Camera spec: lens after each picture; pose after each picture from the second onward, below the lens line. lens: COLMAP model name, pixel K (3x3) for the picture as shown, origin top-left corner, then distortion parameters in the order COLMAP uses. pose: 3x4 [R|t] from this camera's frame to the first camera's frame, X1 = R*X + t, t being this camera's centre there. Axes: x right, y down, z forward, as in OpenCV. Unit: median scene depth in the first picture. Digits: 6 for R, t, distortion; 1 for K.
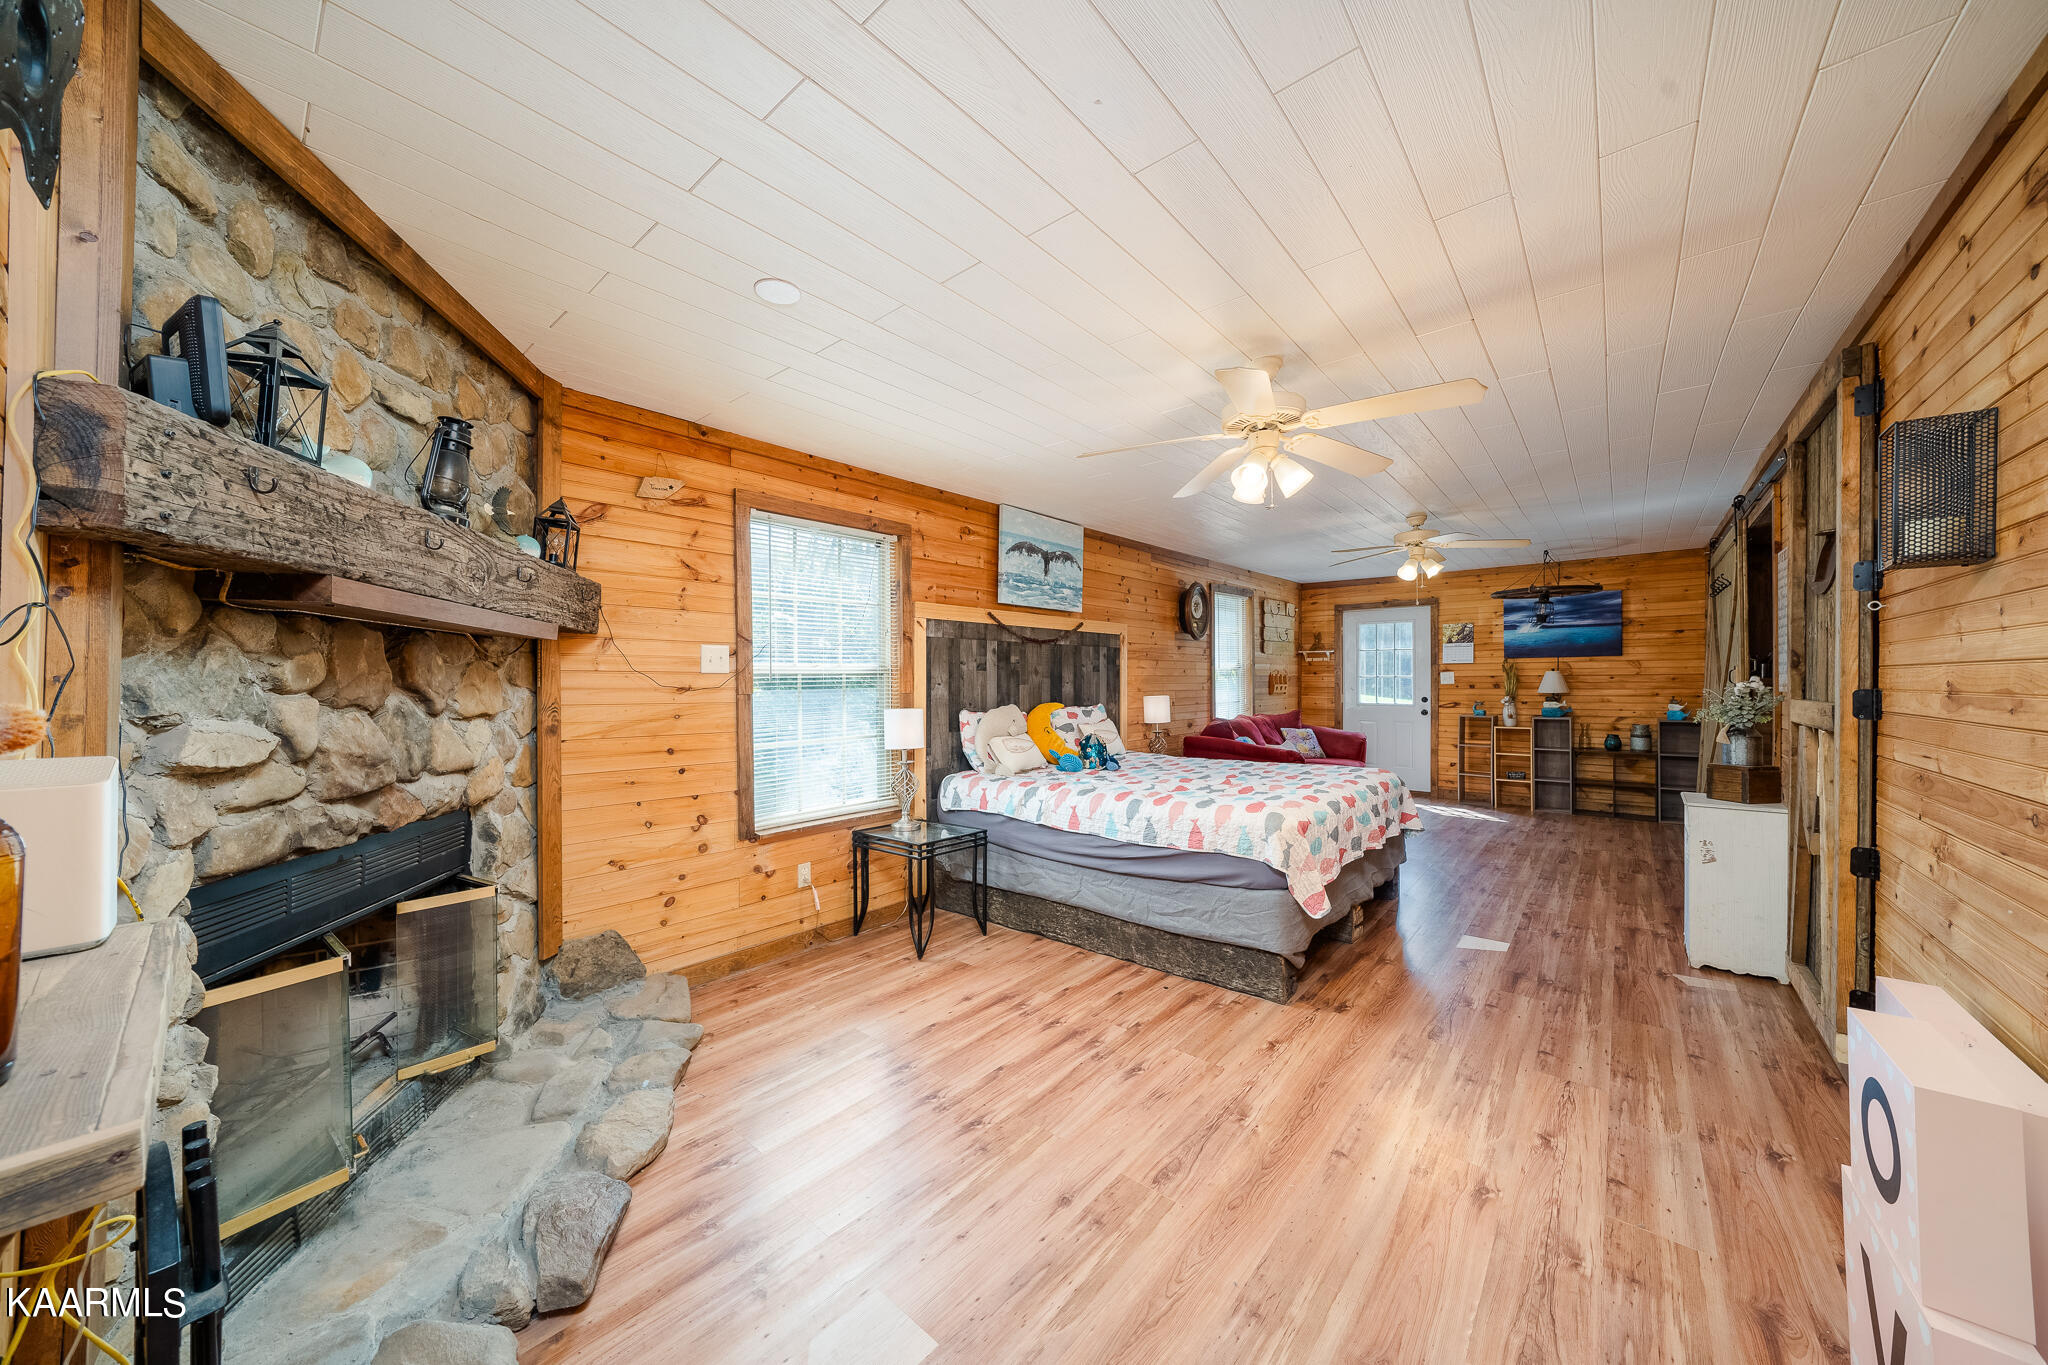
lens RADIAL K [[724.7, 0, 1007.4], [0, 724.7, 673.2], [0, 0, 1]] dist [0.001192, 0.000016]
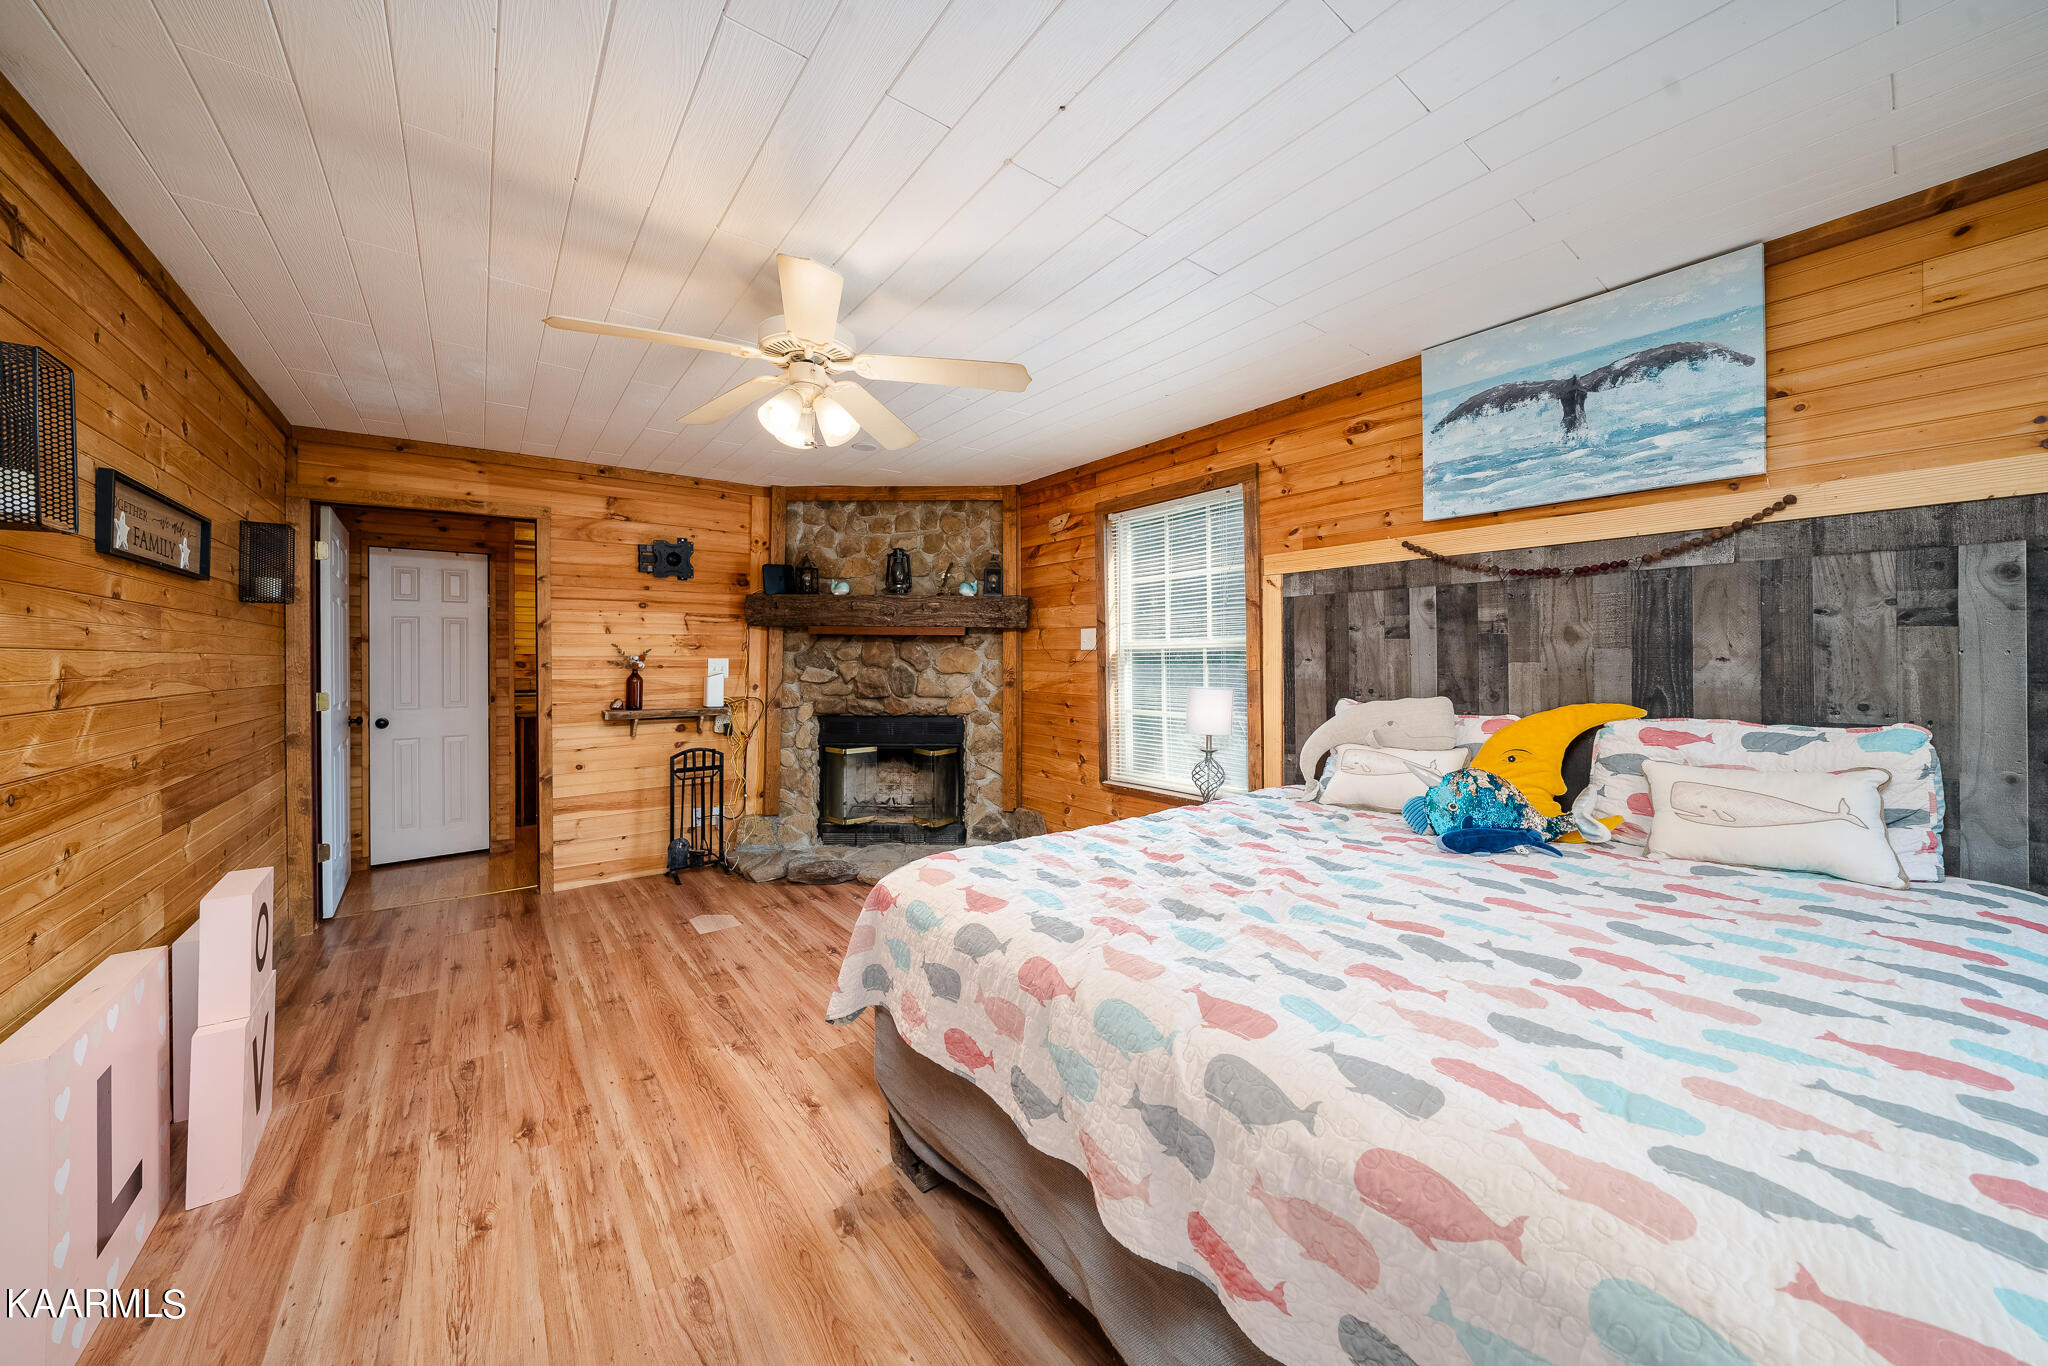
lens RADIAL K [[713.1, 0, 1013.3], [0, 713.1, 660.5], [0, 0, 1]] dist [-0.015337, -0.000005]
pose [[-0.216657, 0.011153, -0.976184, 0.573180], [0.017989, 0.999811, 0.007430, 0.004432], [0.976082, -0.015951, -0.216816, 0.737249]]
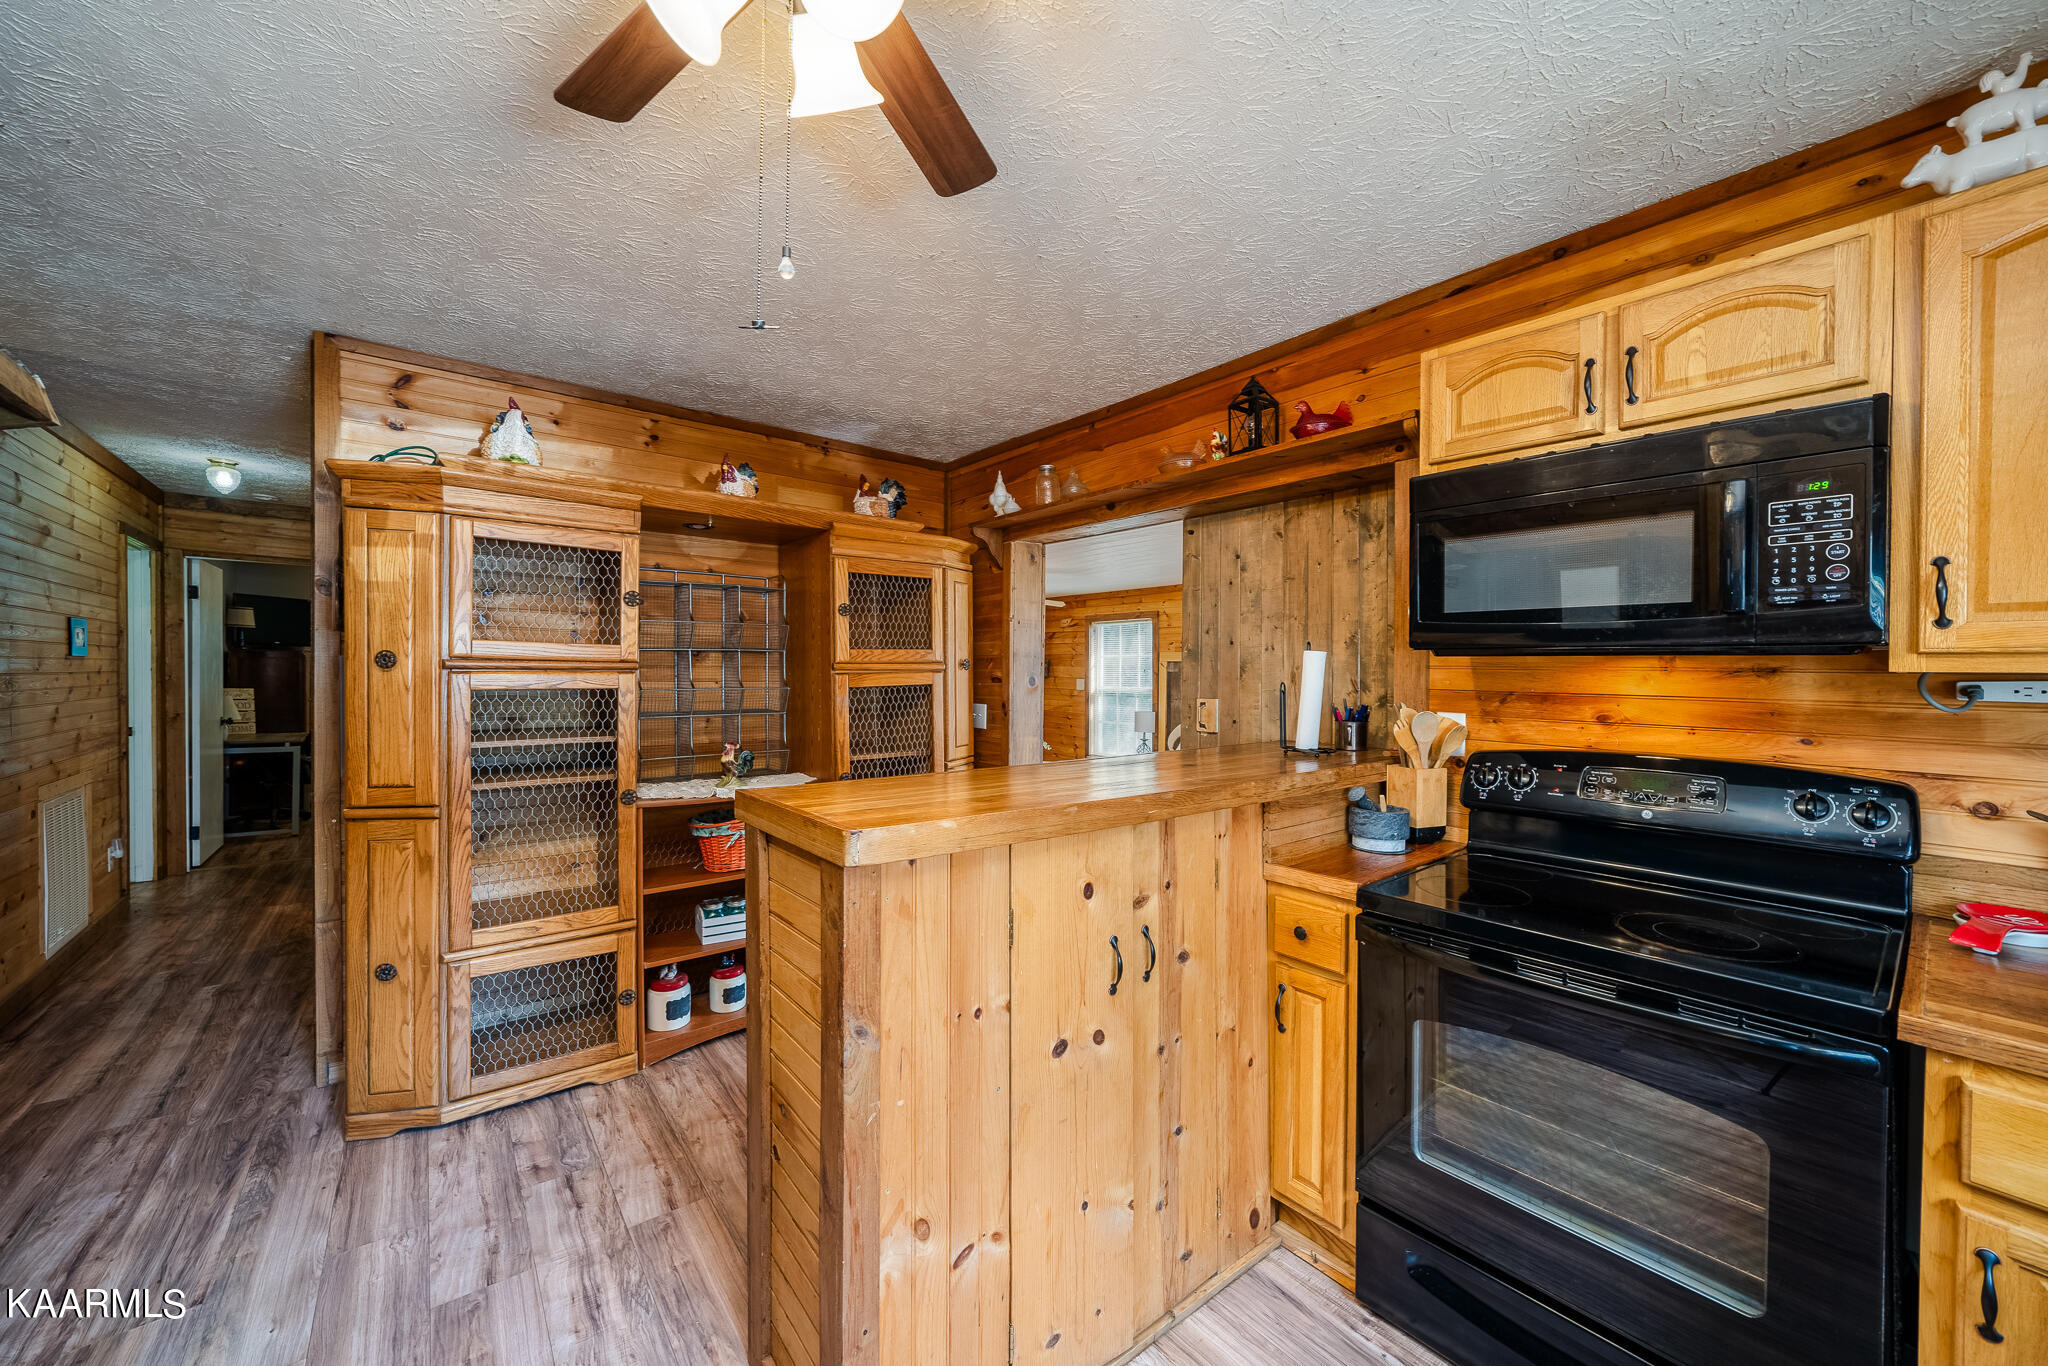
lens RADIAL K [[760.0, 0, 1024.0], [0, 760.0, 683.0], [0, 0, 1]] dist [0.000796, 0.000055]
pose [[-0.170574, 0.015282, -0.985226, 1.471134], [-0.002433, 0.999870, 0.015931, -0.043580], [0.985342, 0.005114, -0.170514, 0.811850]]
